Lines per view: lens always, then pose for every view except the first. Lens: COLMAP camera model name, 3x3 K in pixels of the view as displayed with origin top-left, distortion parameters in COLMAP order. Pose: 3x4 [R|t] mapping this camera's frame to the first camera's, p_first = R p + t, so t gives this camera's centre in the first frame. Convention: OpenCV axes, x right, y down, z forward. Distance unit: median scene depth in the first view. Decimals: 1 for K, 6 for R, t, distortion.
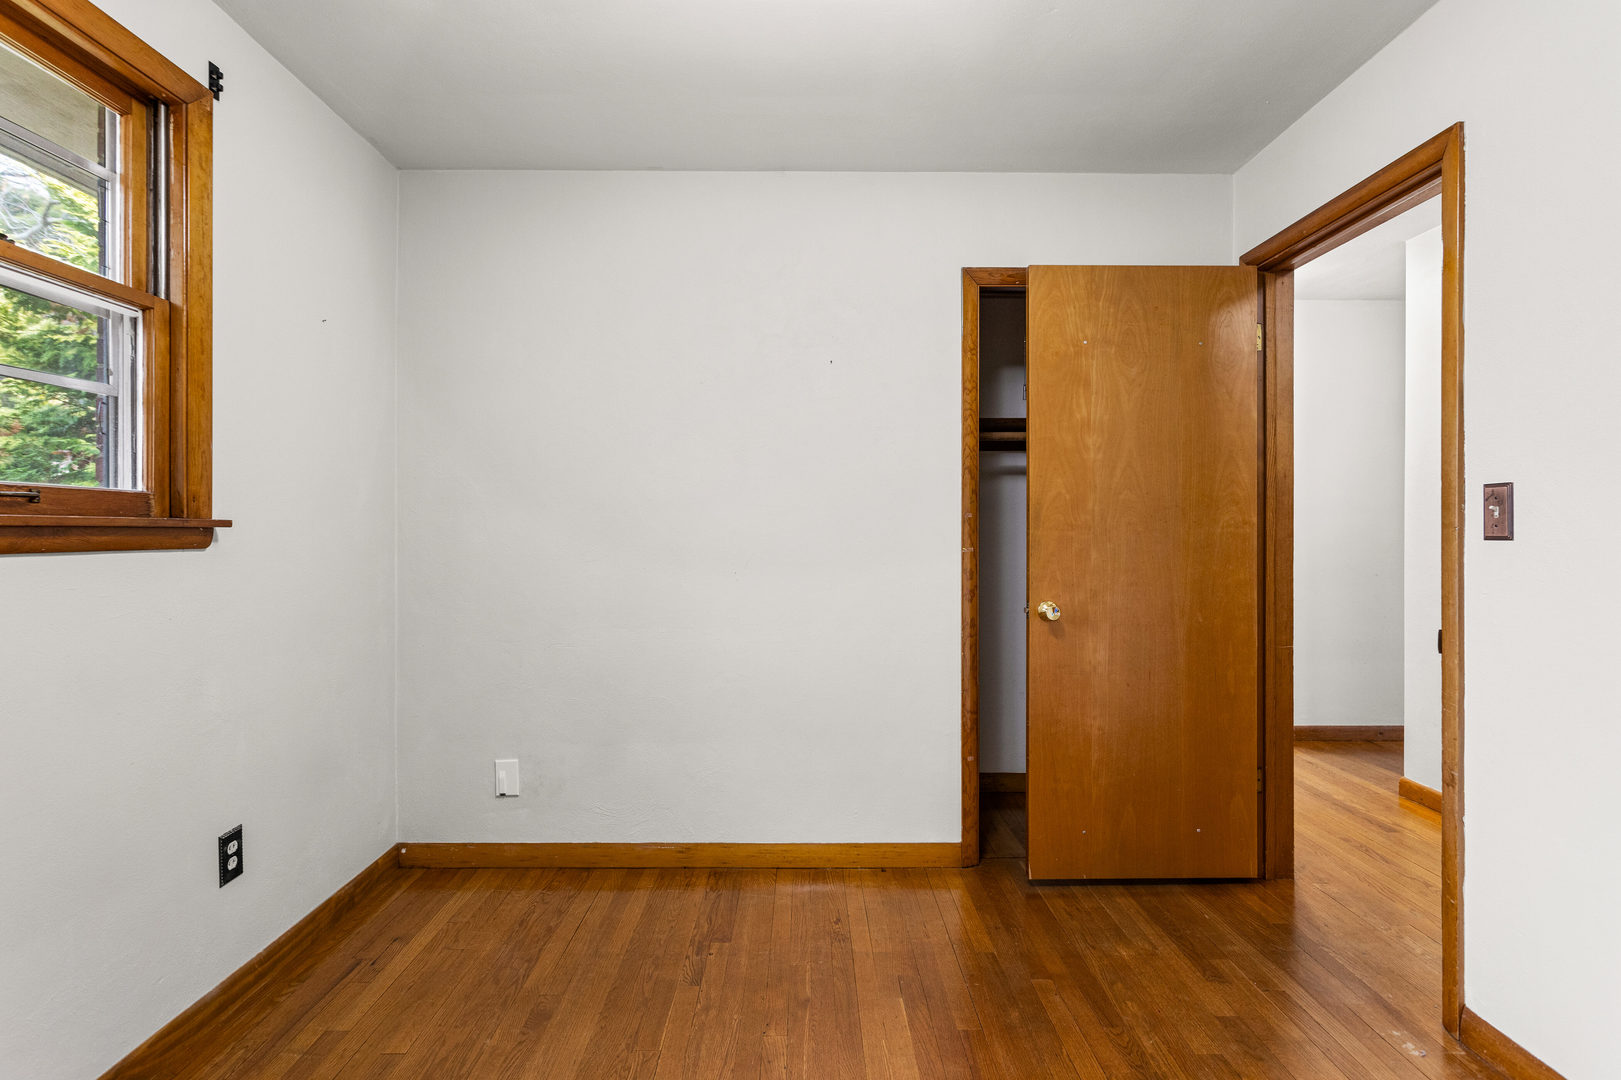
lens RADIAL K [[781.2, 0, 801.9], [0, 781.2, 519.3], [0, 0, 1]] dist [0.001474, -0.000115]
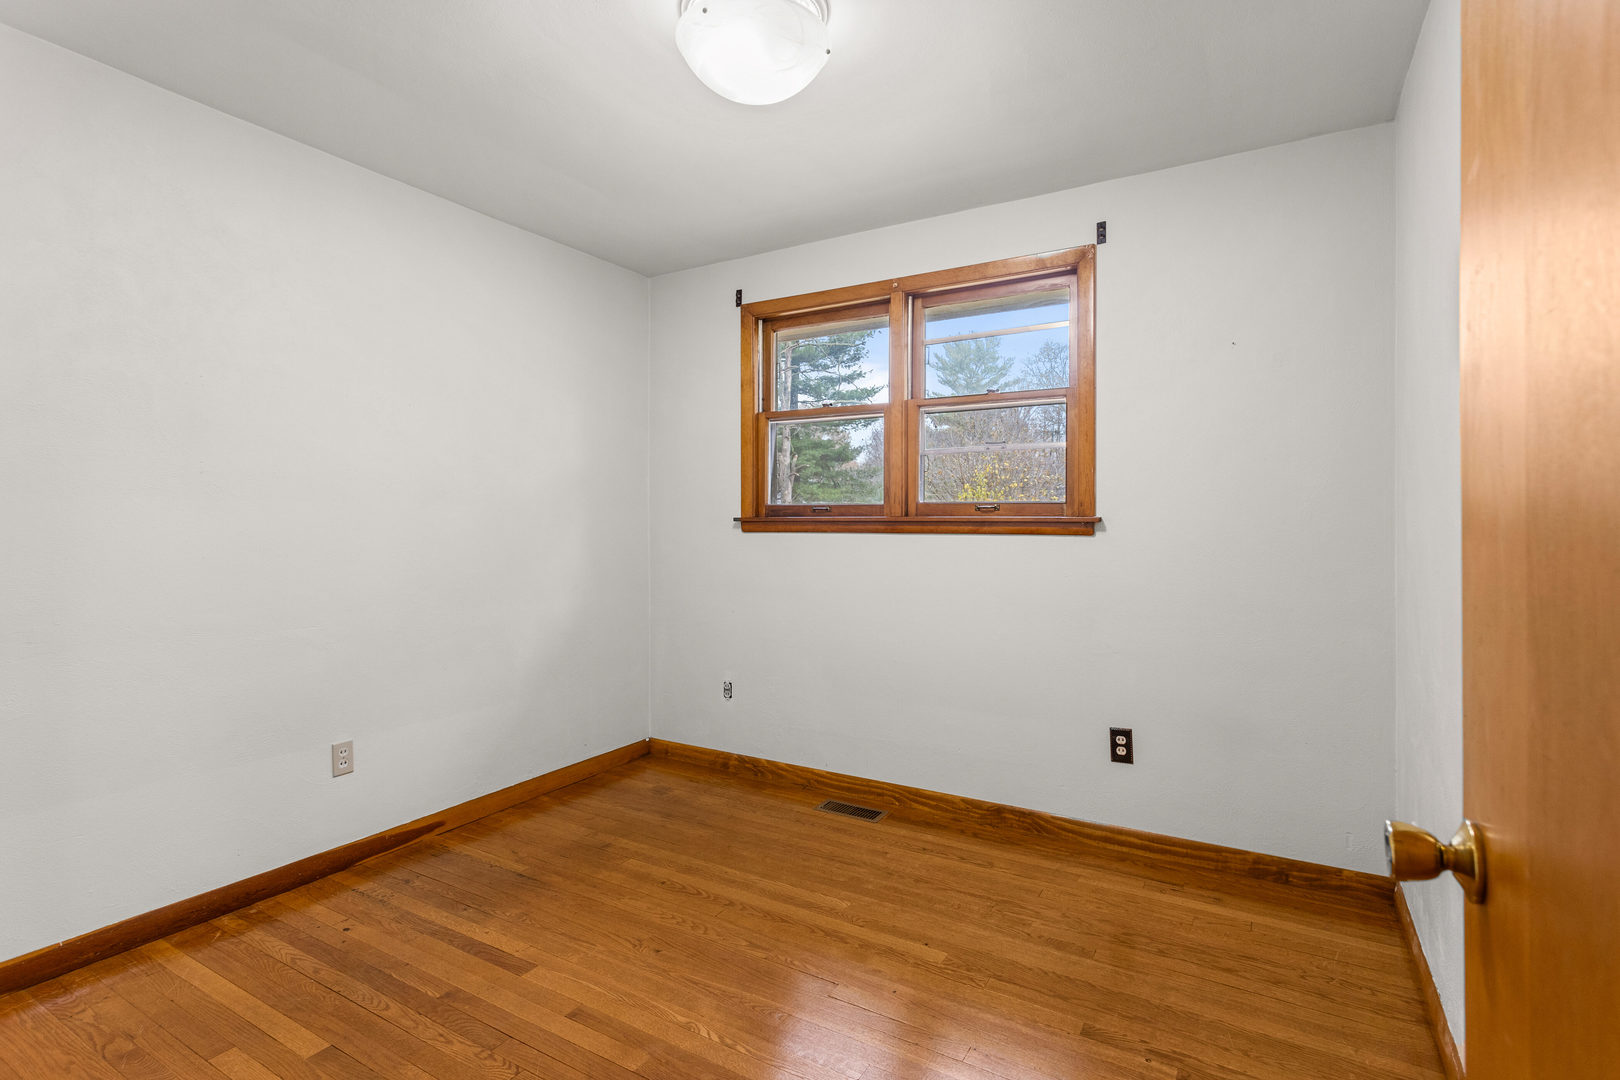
lens RADIAL K [[789.3, 0, 800.3], [0, 789.3, 502.1], [0, 0, 1]] dist [0.002812, 0.000170]
pose [[-0.514858, -0.011712, -0.857196, 0.889477], [0.010735, 0.999740, -0.020107, -0.005129], [0.857208, -0.019554, -0.514598, 1.295725]]
